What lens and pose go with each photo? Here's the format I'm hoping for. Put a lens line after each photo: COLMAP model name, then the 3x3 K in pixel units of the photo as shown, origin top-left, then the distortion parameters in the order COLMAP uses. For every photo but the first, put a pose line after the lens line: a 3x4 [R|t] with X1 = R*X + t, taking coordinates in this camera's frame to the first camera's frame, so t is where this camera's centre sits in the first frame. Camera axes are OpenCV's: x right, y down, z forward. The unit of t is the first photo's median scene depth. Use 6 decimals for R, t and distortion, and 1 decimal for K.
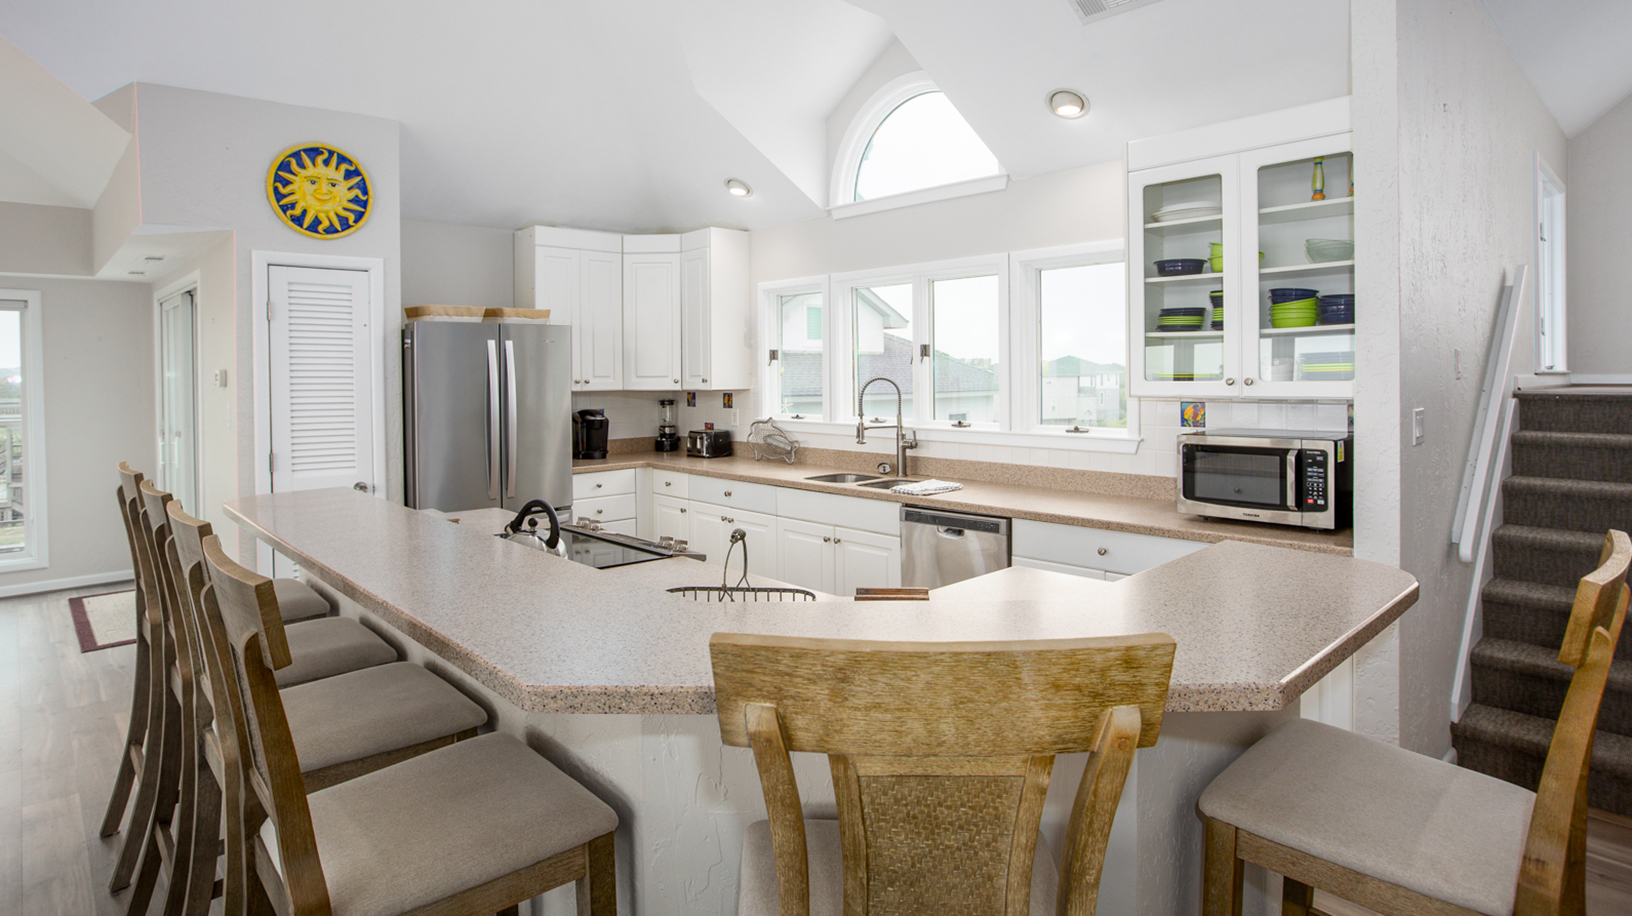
lens RADIAL K [[841.6, 0, 816.0], [0, 841.6, 458.0], [0, 0, 1]] dist [-0.001081, -0.000068]
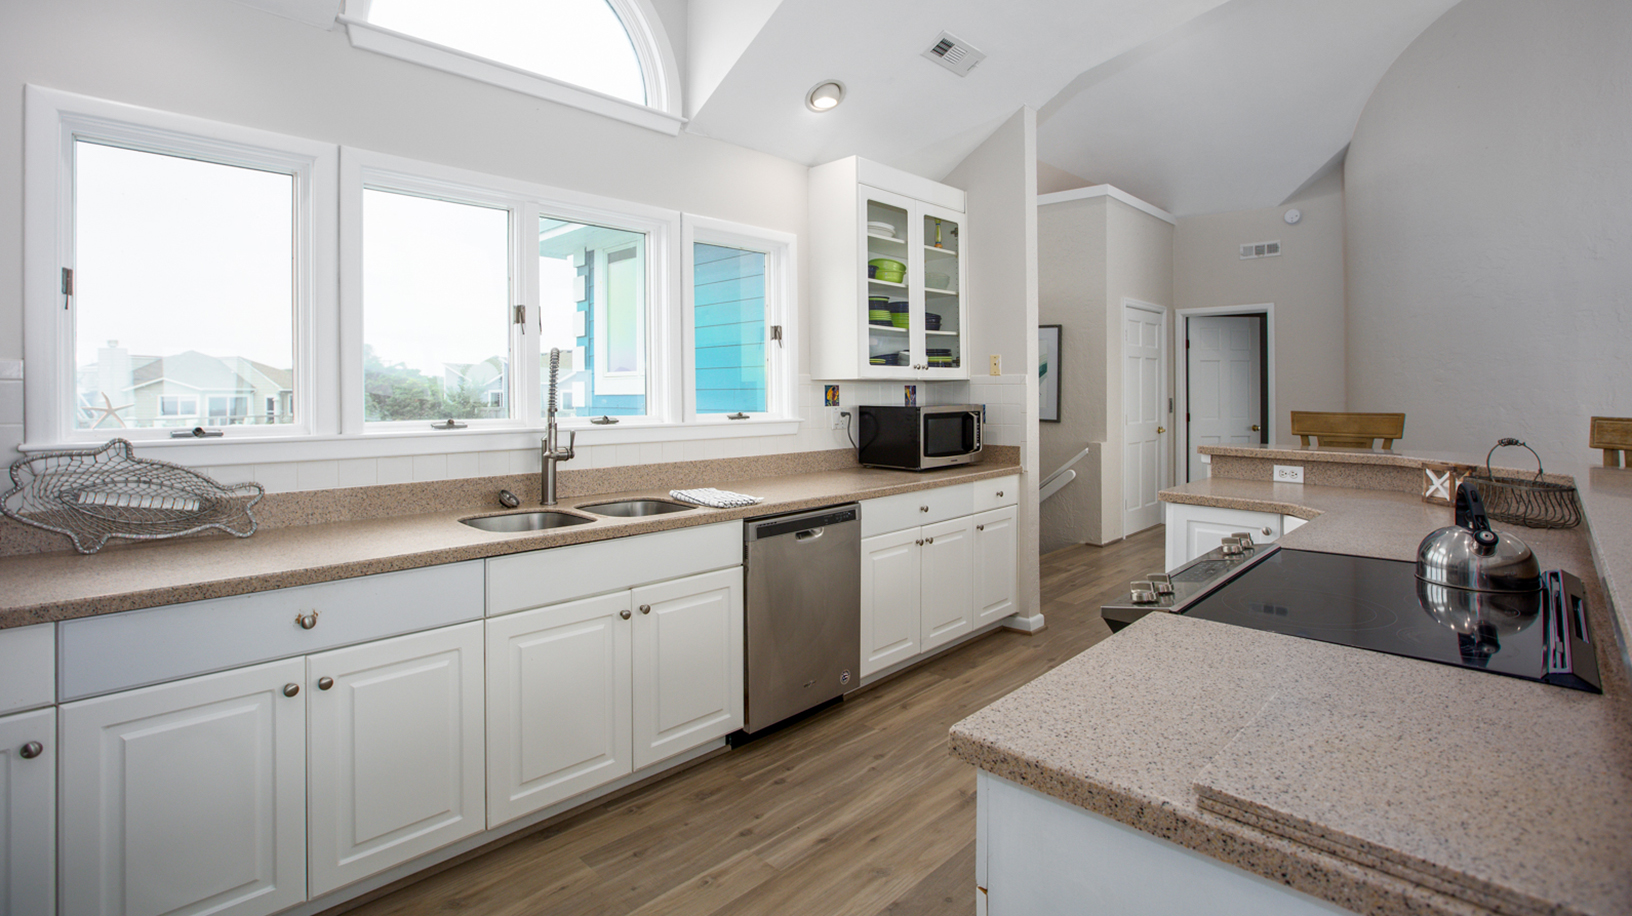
lens RADIAL K [[870.0, 0, 816.0], [0, 870.0, 458.0], [0, 0, 1]] dist [0.001631, 0.000143]
pose [[-0.062226, -0.096655, 0.993371, -0.674147], [0.074731, 0.992054, 0.101208, -0.077853], [-0.995260, 0.080534, -0.054508, 0.936462]]
